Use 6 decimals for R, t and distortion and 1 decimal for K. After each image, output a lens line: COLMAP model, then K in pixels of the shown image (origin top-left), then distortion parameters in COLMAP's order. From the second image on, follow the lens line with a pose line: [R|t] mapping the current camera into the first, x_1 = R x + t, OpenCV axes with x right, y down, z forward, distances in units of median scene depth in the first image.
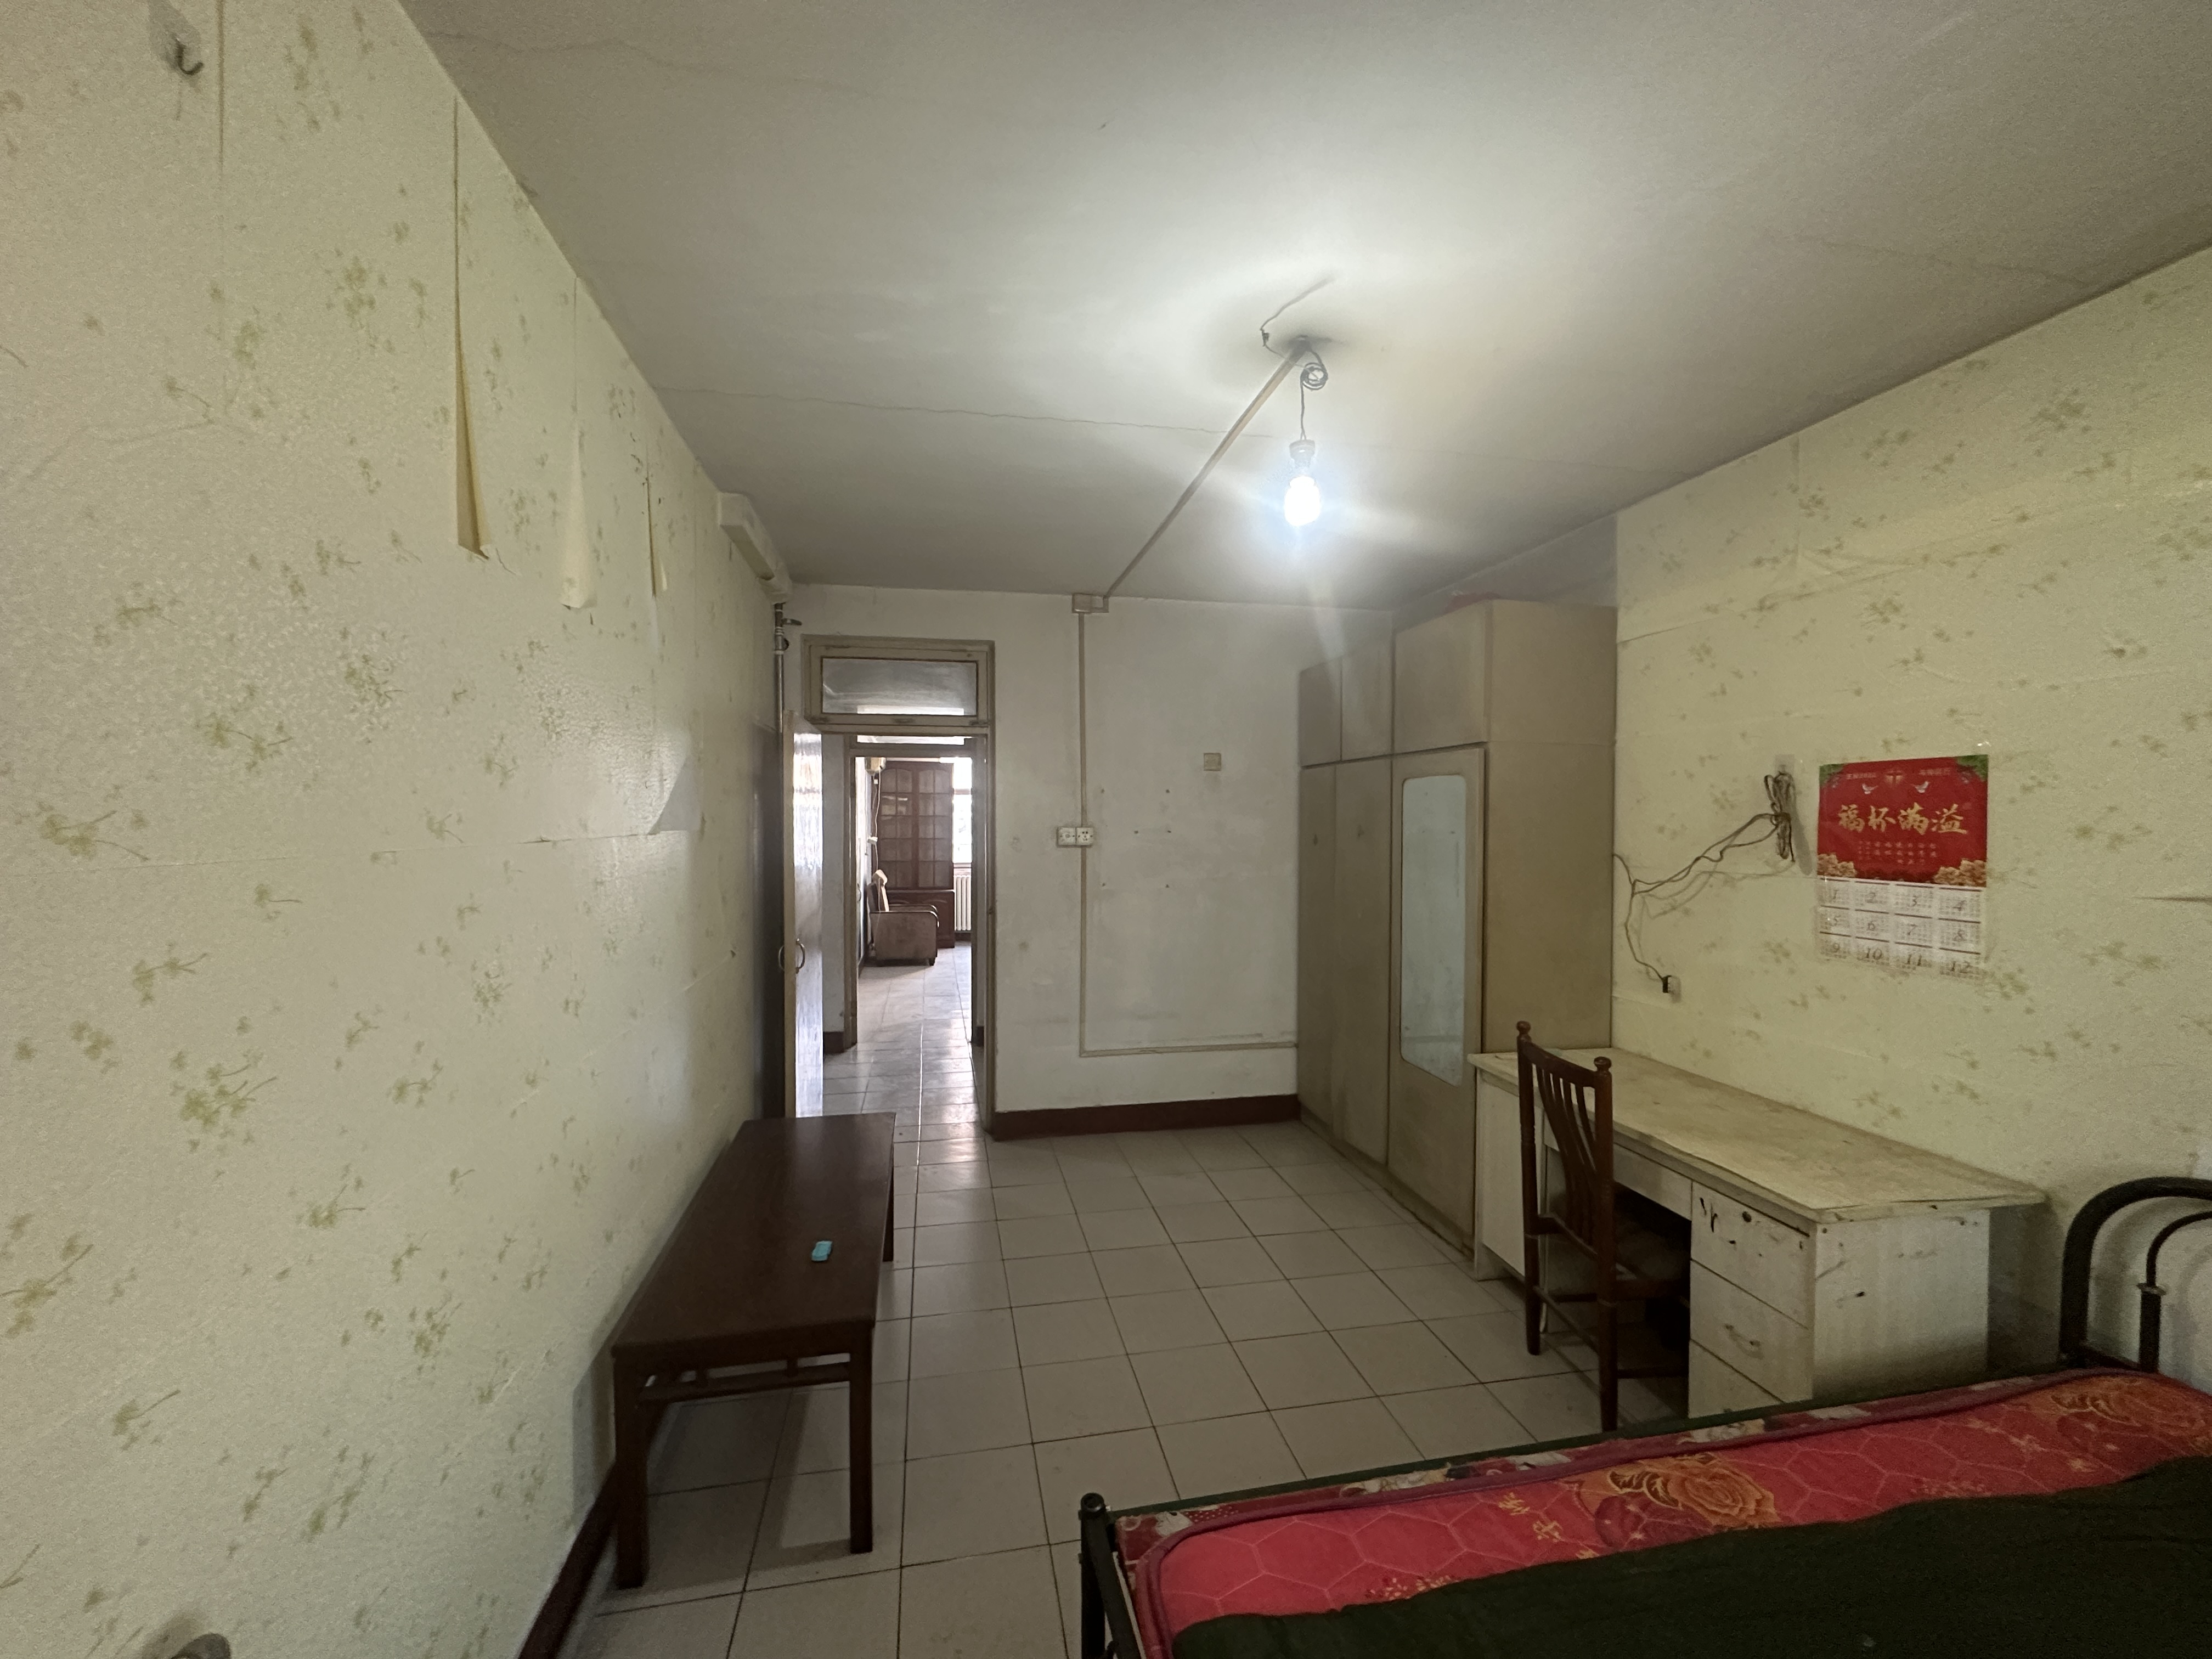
lens RADIAL K [[884.4, 0, 1098.9], [0, 884.4, 842.8], [0, 0, 1]] dist [-0.002711, -0.000038]
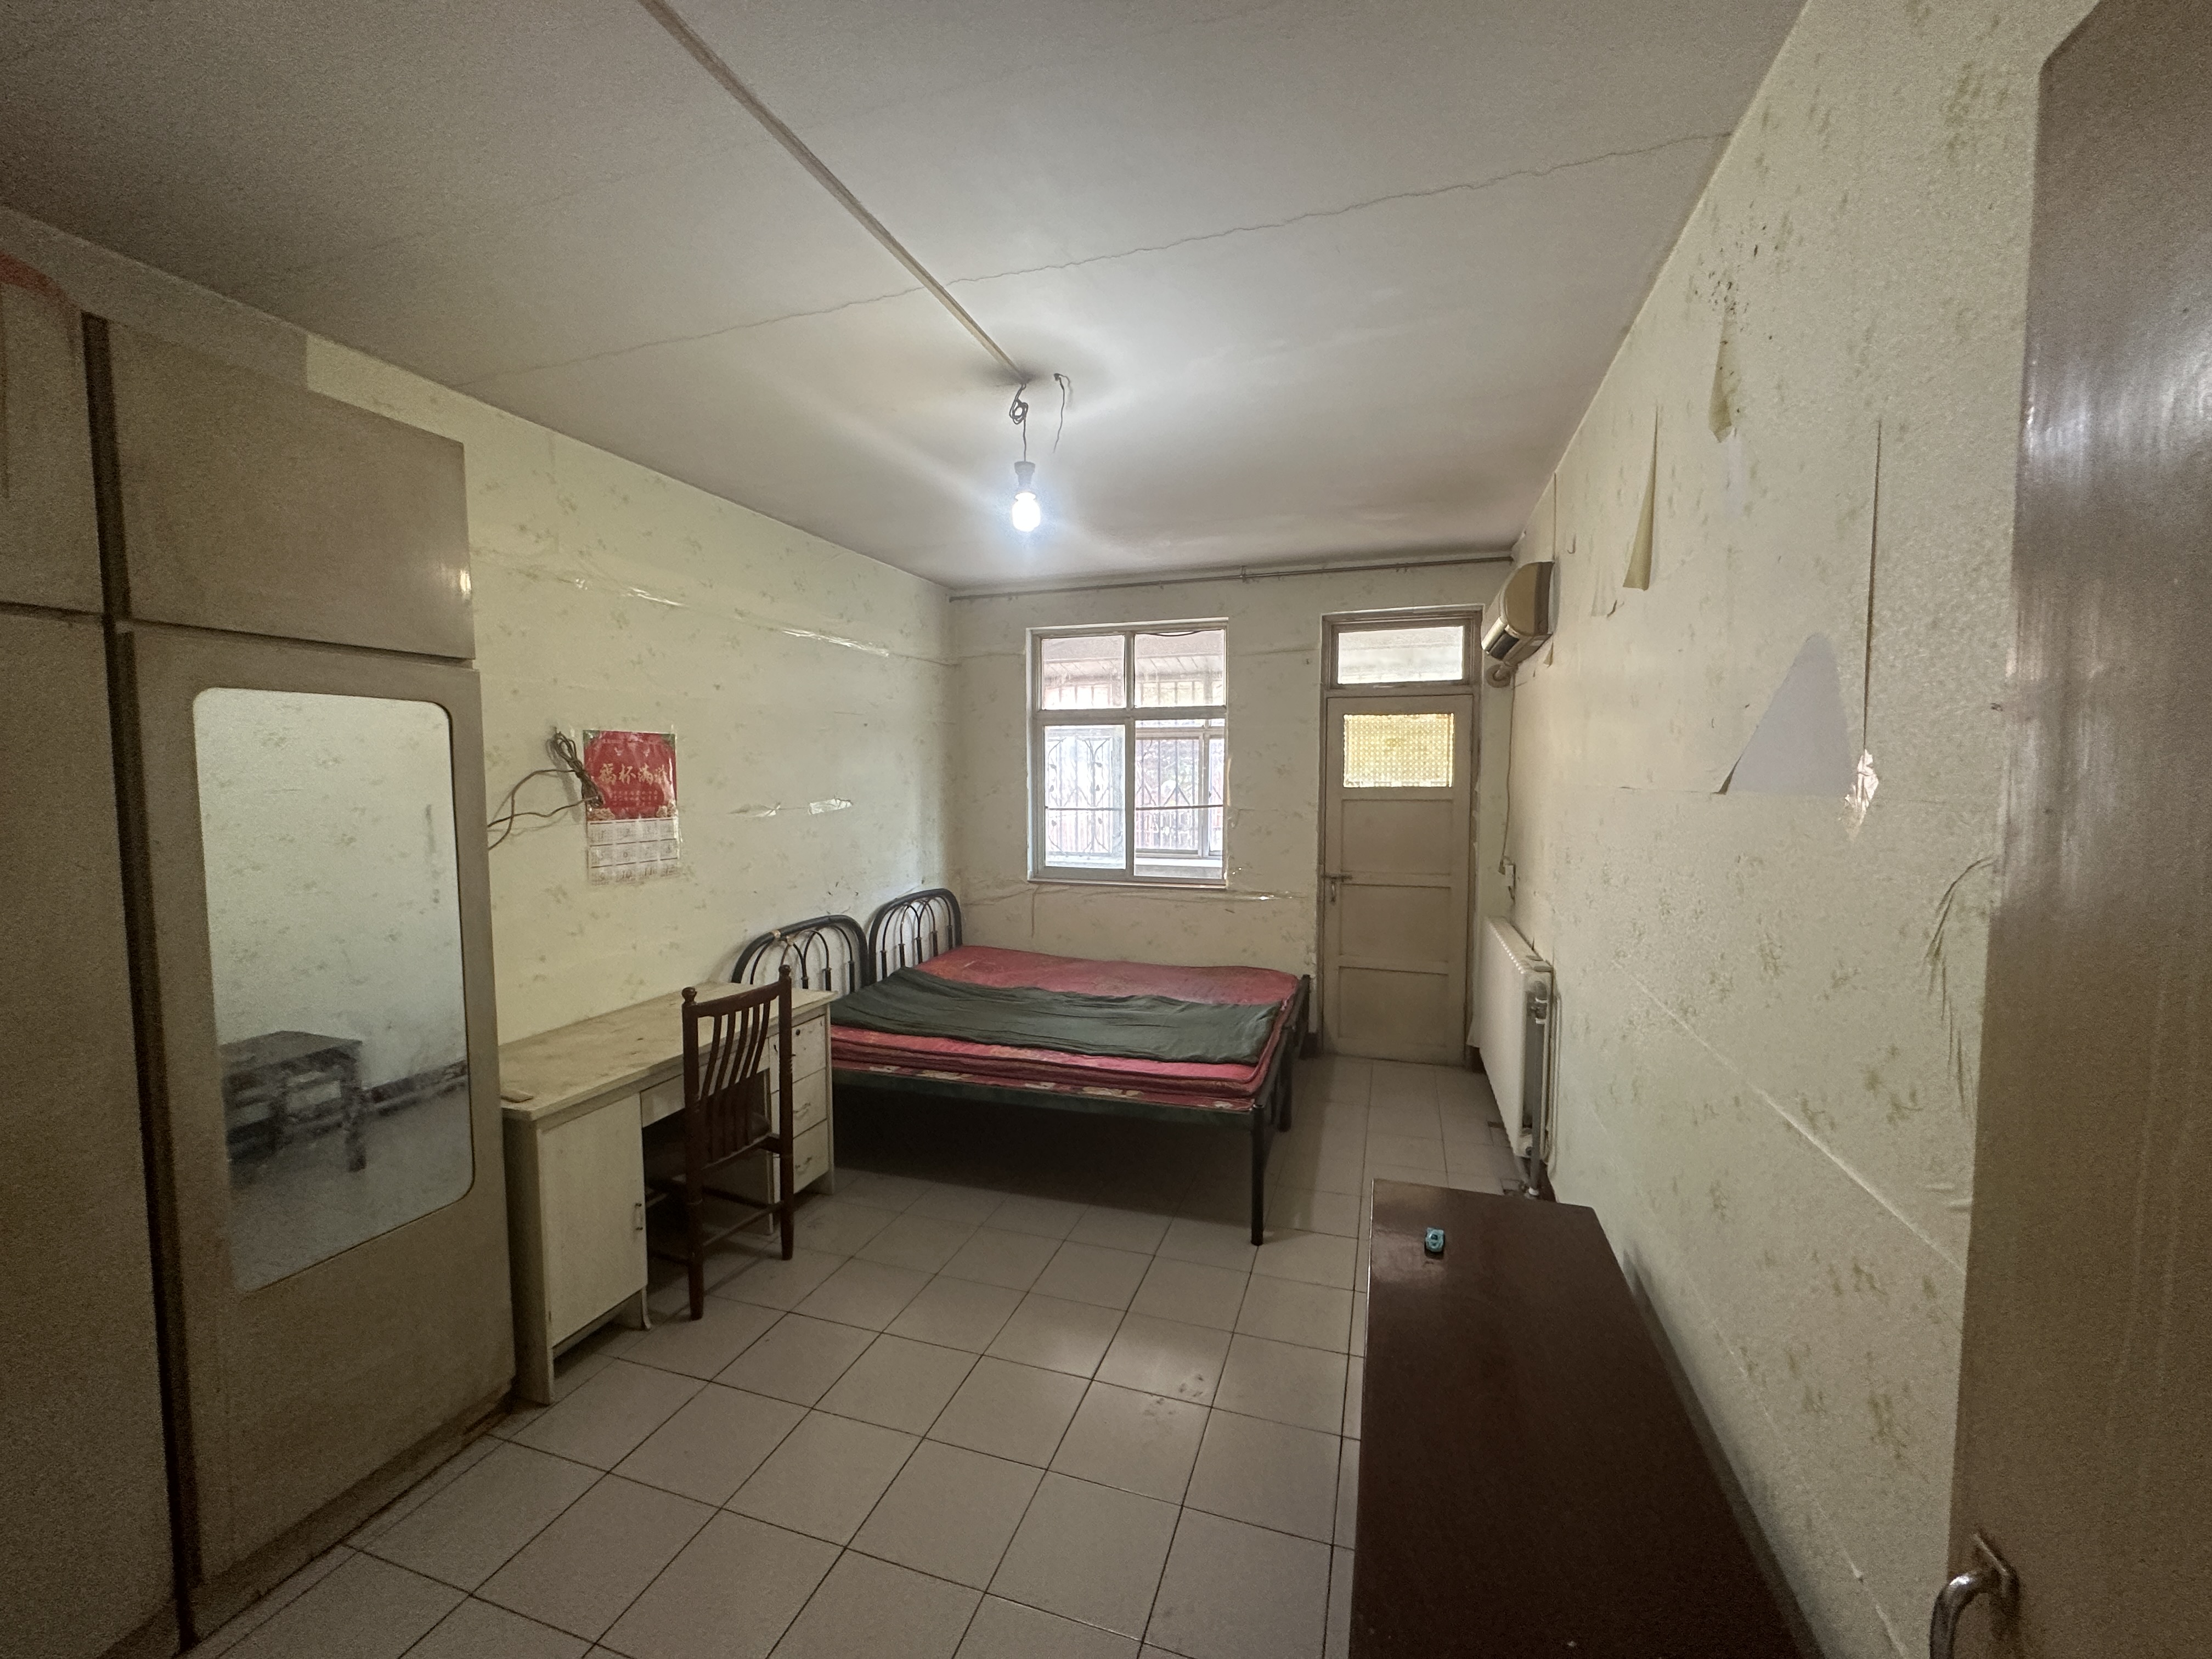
lens RADIAL K [[884.4, 0, 1109.0], [0, 884.4, 835.4], [0, 0, 1]] dist [-0.002711, -0.000038]
pose [[-0.879023, -0.039599, 0.475132, -0.415228], [0.007164, 0.995335, 0.096209, -0.058969], [-0.476725, 0.087974, -0.874639, 1.832067]]
